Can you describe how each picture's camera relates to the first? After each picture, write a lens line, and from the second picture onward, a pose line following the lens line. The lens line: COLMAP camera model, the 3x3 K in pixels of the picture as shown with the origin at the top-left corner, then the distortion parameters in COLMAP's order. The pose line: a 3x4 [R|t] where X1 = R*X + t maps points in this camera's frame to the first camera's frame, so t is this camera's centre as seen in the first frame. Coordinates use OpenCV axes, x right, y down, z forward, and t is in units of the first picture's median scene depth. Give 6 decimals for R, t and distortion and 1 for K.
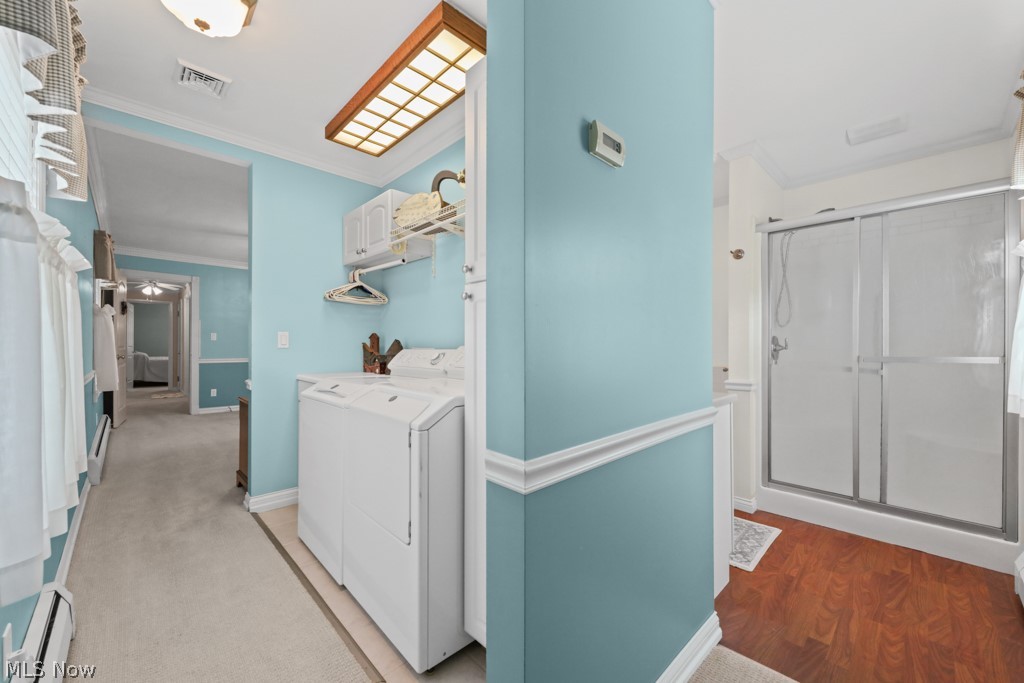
lens RADIAL K [[403.0, 0, 512.7], [0, 403.0, 345.5], [0, 0, 1]] dist [0.008731, -0.001879]
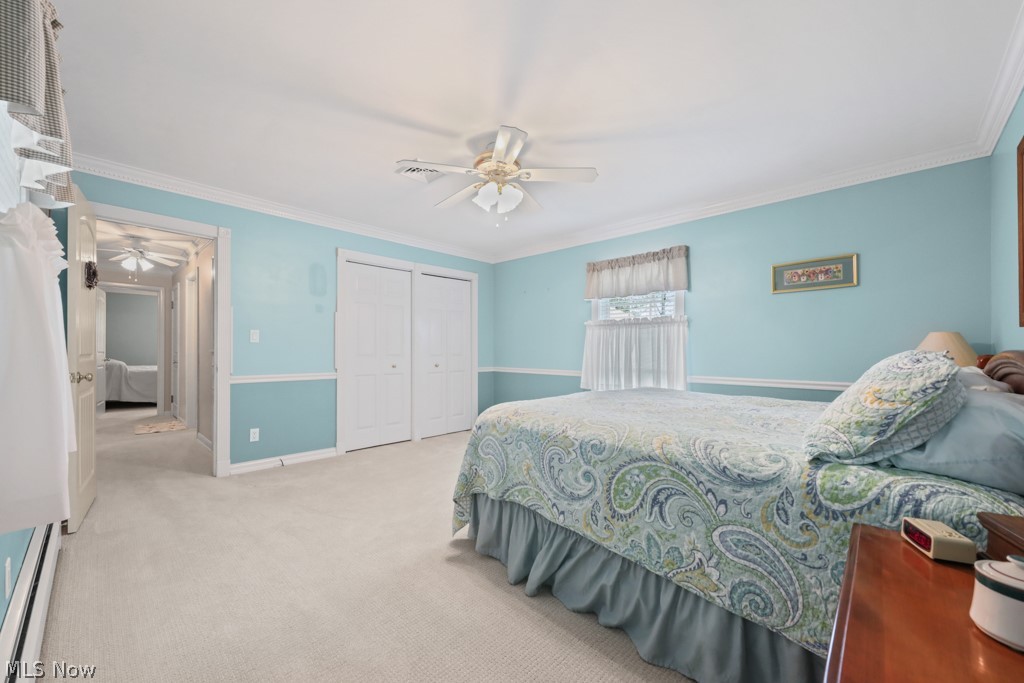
lens RADIAL K [[403.0, 0, 508.8], [0, 403.0, 344.5], [0, 0, 1]] dist [0.008731, -0.001879]
pose [[0.999334, -0.004754, 0.036193, -0.310204], [0.004885, 0.999982, -0.003543, -0.004786], [-0.036176, 0.003717, 0.999339, 0.322910]]
